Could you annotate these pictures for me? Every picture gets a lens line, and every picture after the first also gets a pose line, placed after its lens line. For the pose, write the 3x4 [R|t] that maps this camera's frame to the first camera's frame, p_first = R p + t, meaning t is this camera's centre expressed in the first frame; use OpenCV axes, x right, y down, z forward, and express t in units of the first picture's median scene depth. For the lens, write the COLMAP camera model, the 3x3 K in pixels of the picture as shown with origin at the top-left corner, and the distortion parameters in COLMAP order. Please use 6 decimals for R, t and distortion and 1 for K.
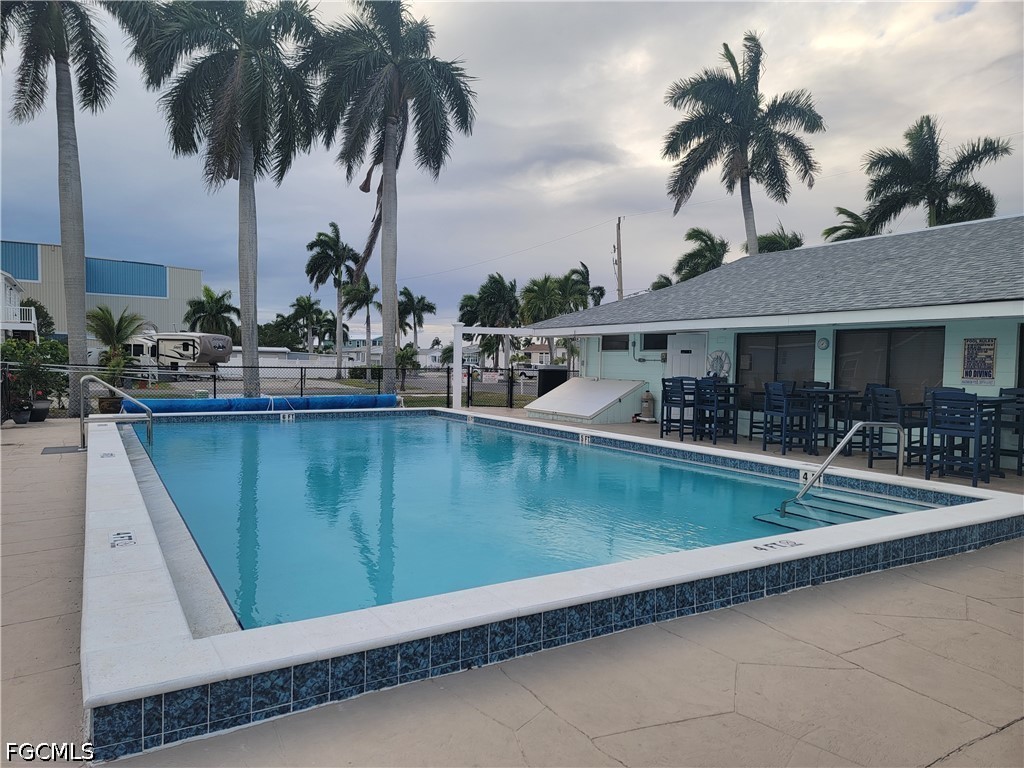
lens RADIAL K [[697.3, 0, 512.0], [0, 697.3, 384.0], [0, 0, 1]] dist [0.070395, -0.045059]
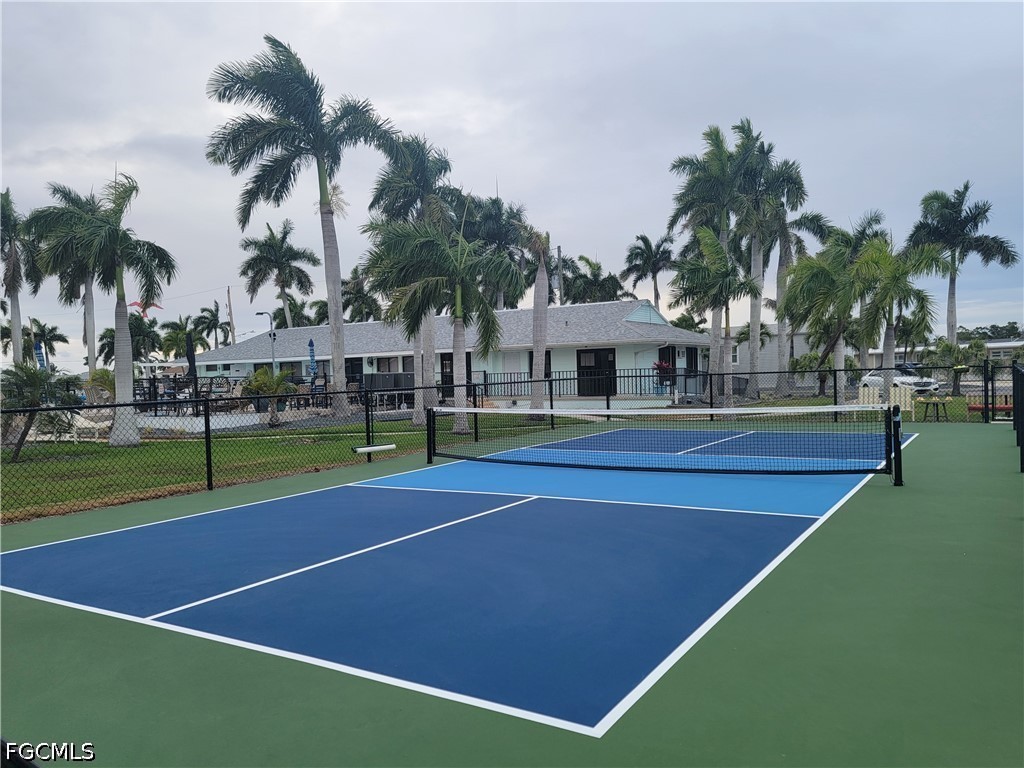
lens RADIAL K [[716.1, 0, 512.0], [0, 716.1, 384.0], [0, 0, 1]] dist [-0.045045, -0.001239]
pose [[0.885264, -0.041011, 0.463277, -0.081266], [0.054463, 0.998393, -0.015690, 0.095489], [-0.461888, 0.039121, 0.886075, -1.725026]]
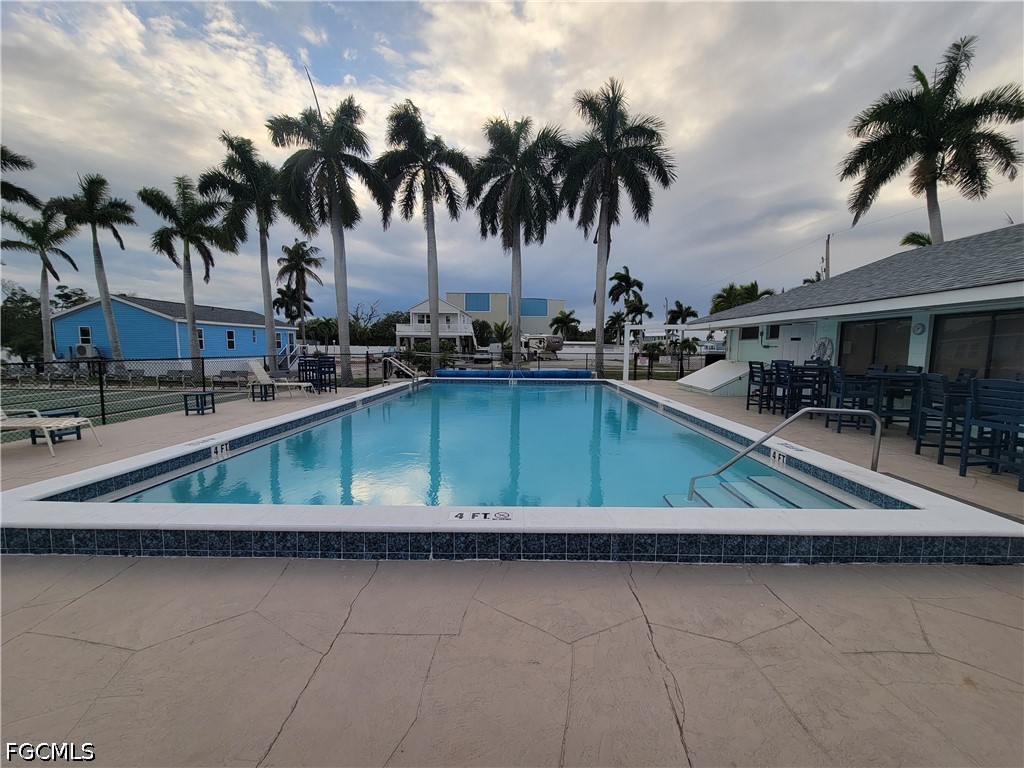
lens RADIAL K [[413.3, 0, 514.9], [0, 413.3, 388.8], [0, 0, 1]] dist [-0.005220, -0.000378]
pose [[0.847573, 0.043321, -0.528908, 0.191818], [-0.010521, 0.997838, 0.064870, -0.002029], [0.530575, -0.049417, 0.846196, 0.128725]]
